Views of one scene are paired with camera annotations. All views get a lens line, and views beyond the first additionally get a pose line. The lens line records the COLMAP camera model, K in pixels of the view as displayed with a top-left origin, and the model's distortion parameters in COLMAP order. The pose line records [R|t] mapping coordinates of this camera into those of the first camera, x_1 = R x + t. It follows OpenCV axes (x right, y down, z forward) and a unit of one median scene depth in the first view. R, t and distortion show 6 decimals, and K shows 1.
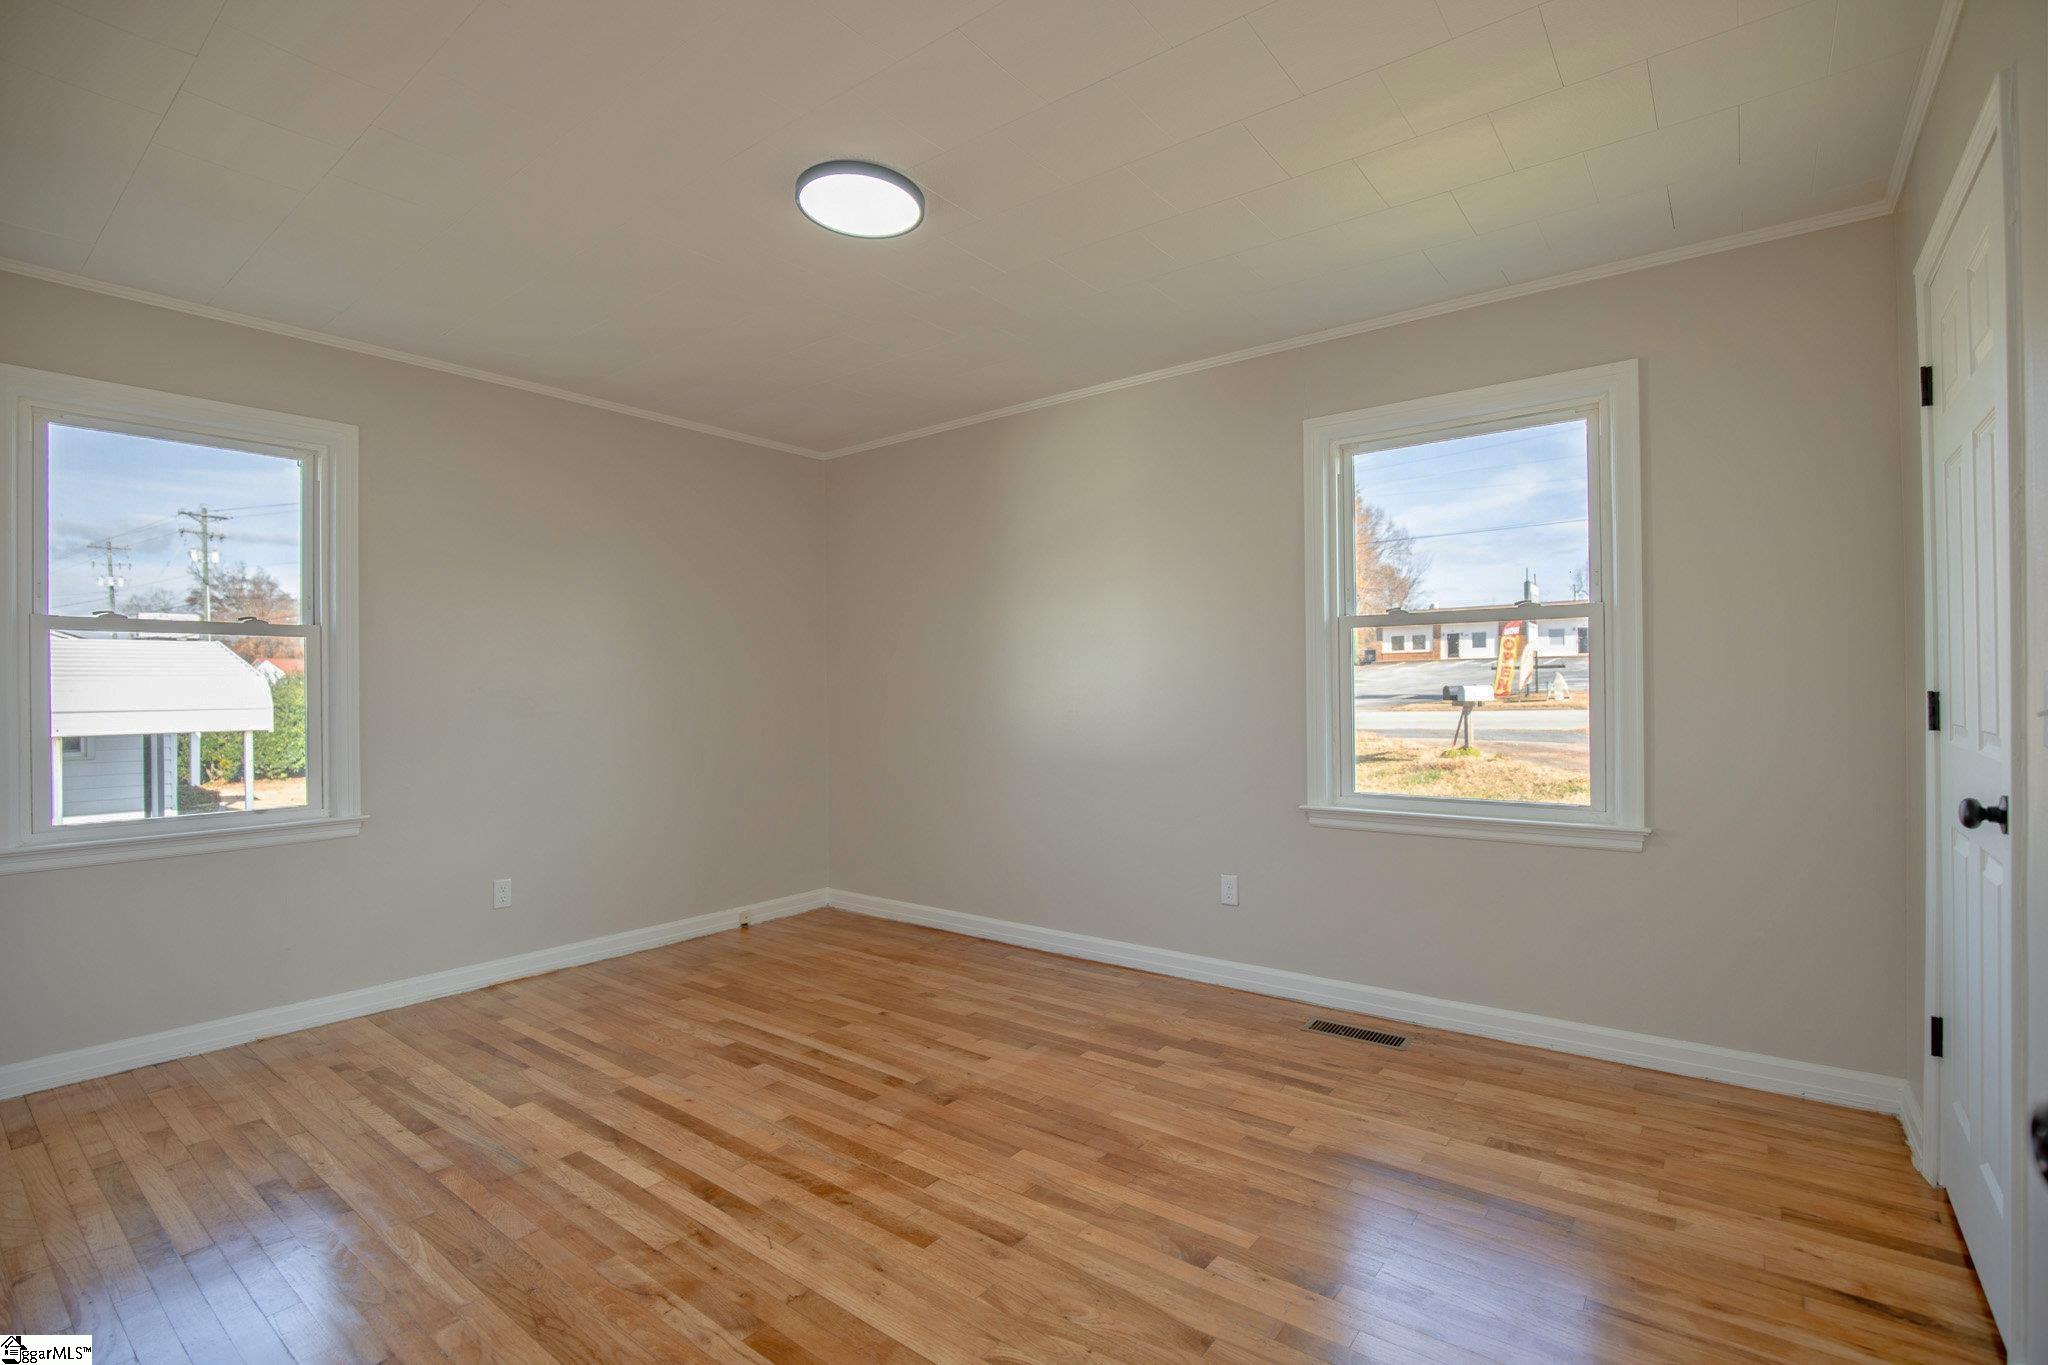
lens RADIAL K [[940.1, 0, 1024.0], [0, 940.1, 682.5], [0, 0, 1]] dist [-0.036753, 0.007839]
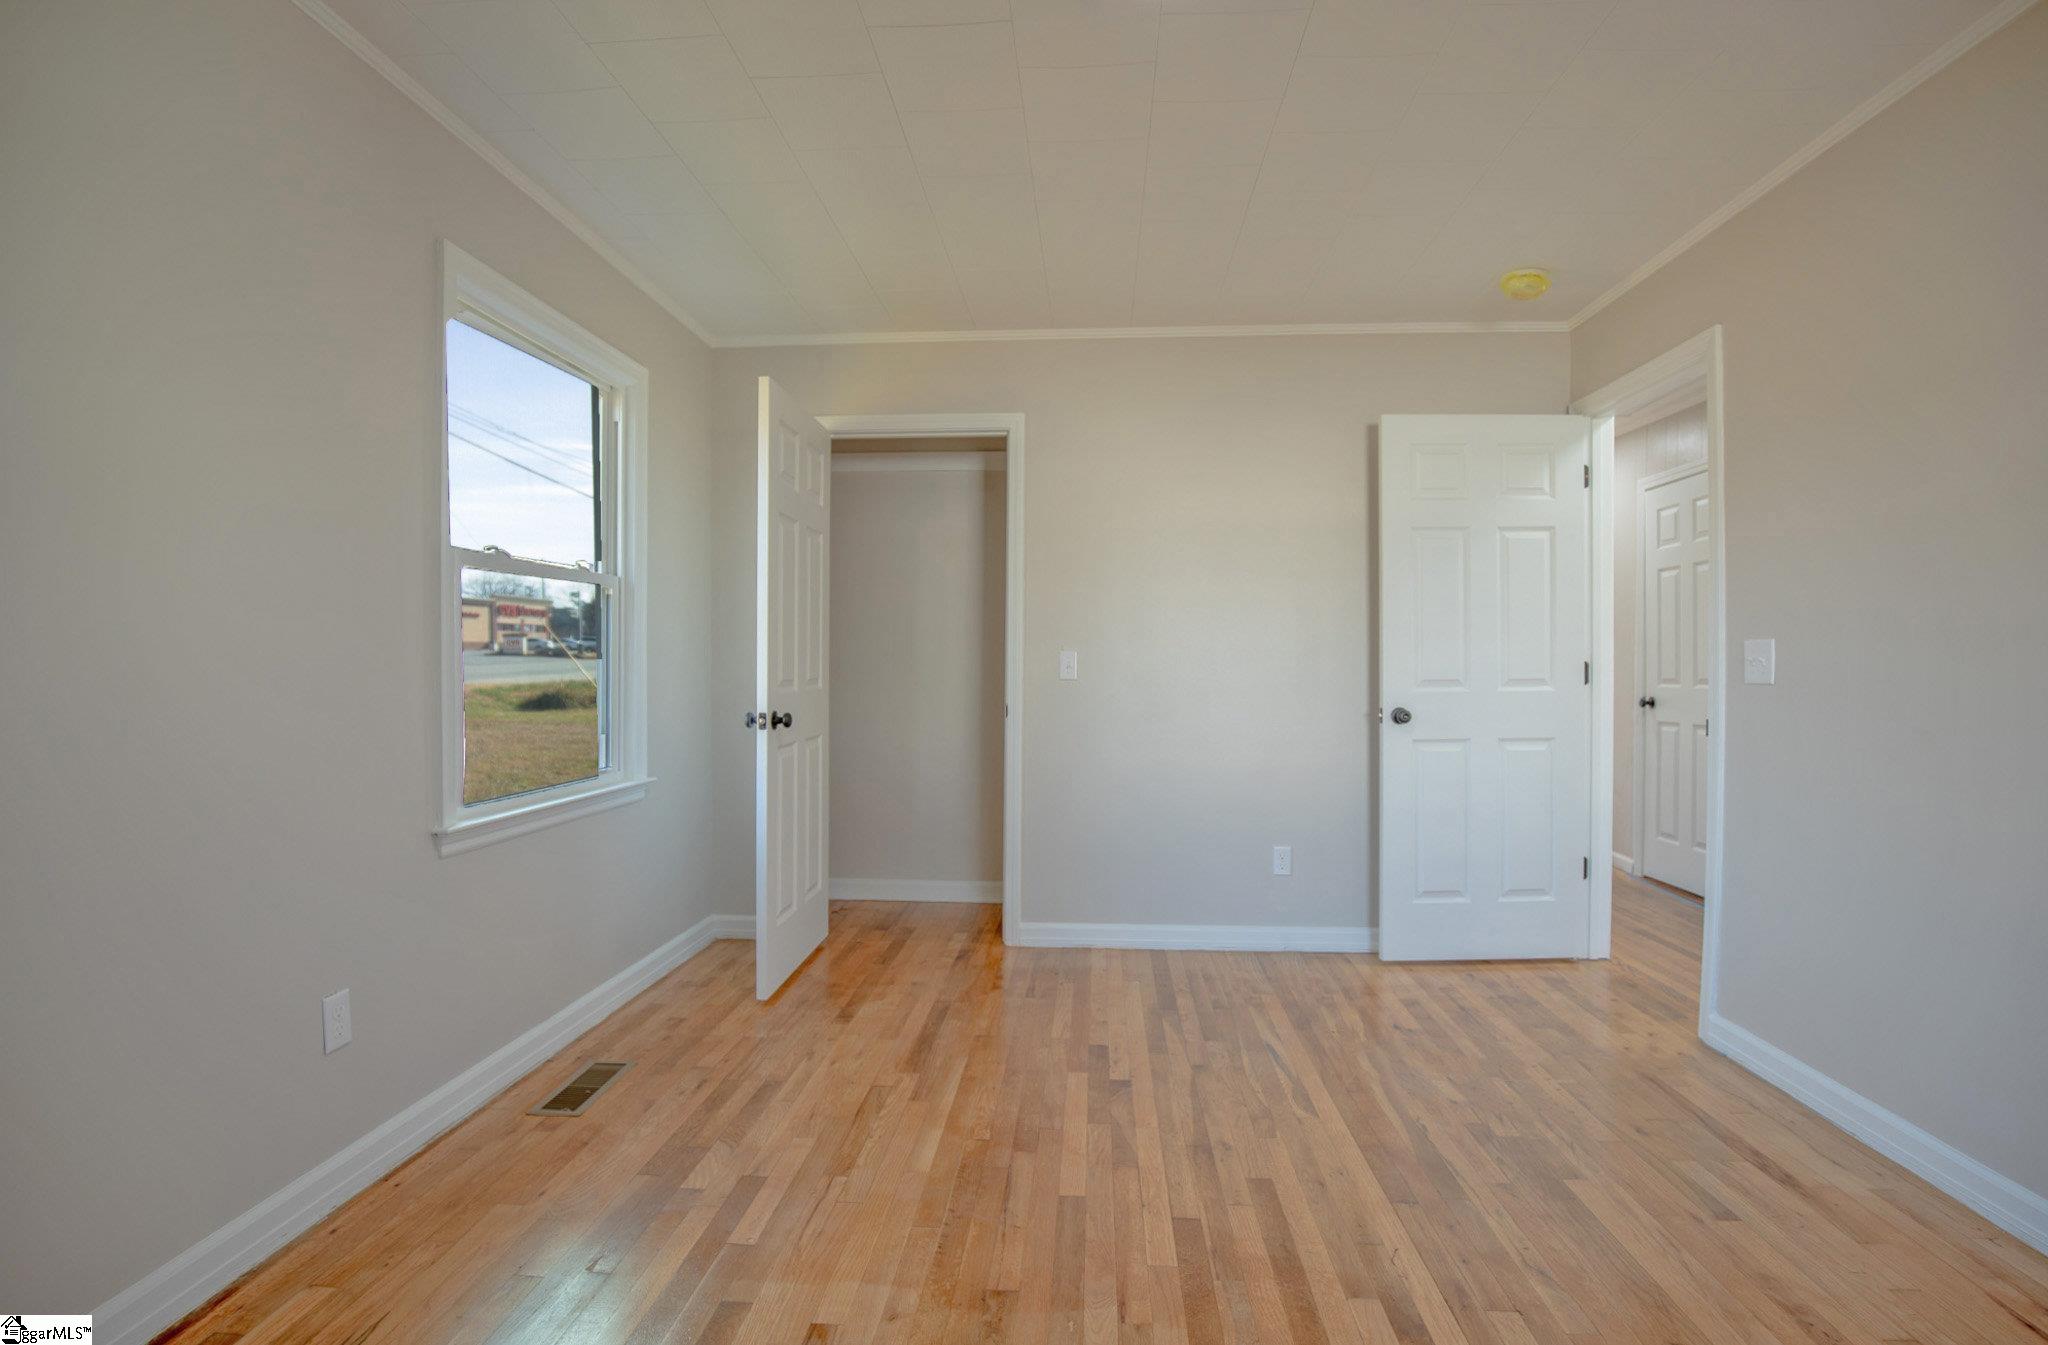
lens RADIAL K [[966.2, 0, 1024.0], [0, 966.2, 672.5], [0, 0, 1]] dist [-0.030158, 0.001041]
pose [[-0.554229, 0.003867, 0.832355, -0.712663], [-0.003452, 0.999970, -0.006944, 0.036206], [-0.832357, -0.006722, -0.554199, 1.527441]]
